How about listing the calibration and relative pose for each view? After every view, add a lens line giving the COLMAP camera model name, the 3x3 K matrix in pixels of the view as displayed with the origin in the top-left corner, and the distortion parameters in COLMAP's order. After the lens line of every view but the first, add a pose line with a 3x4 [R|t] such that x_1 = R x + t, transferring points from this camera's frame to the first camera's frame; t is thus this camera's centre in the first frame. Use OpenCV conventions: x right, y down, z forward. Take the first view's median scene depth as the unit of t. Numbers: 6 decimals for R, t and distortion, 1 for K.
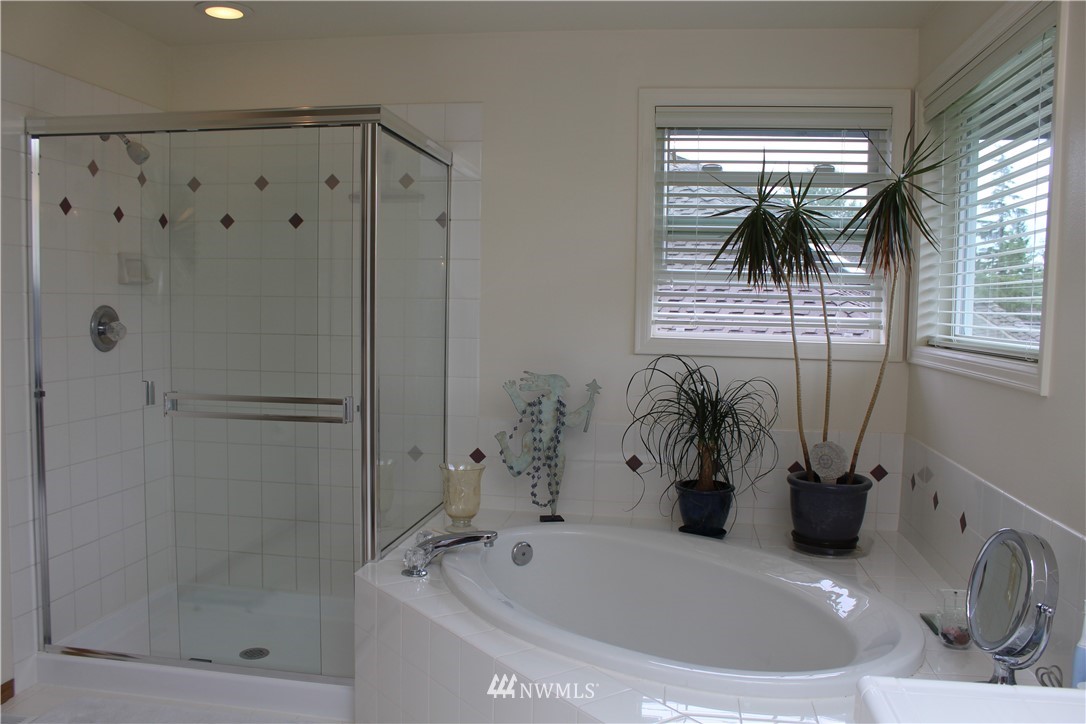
lens RADIAL K [[911.6, 0, 546.2], [0, 911.6, 378.9], [0, 0, 1]] dist [-0.156897, 0.145129]
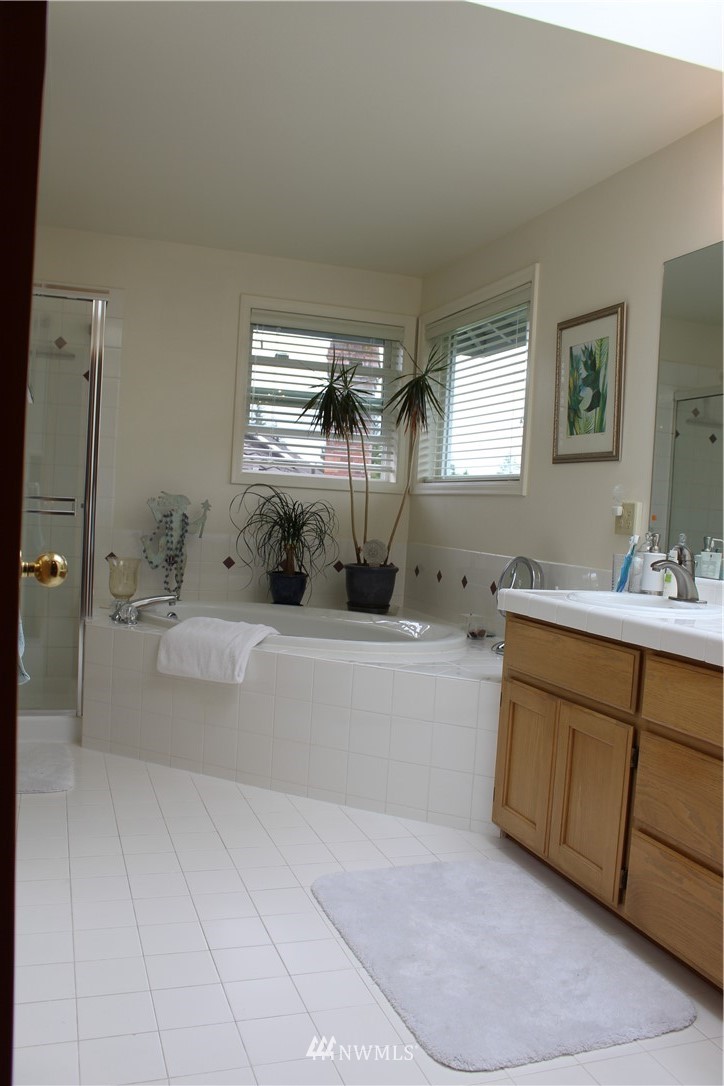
lens RADIAL K [[911.6, 0, 362.0], [0, 911.6, 543.0], [0, 0, 1]] dist [-0.156897, 0.145129]
pose [[0.888385, 0.010841, 0.458971, -0.376087], [-0.002759, 0.999829, -0.018275, 0.092146], [-0.459091, 0.014969, 0.888263, -0.338273]]
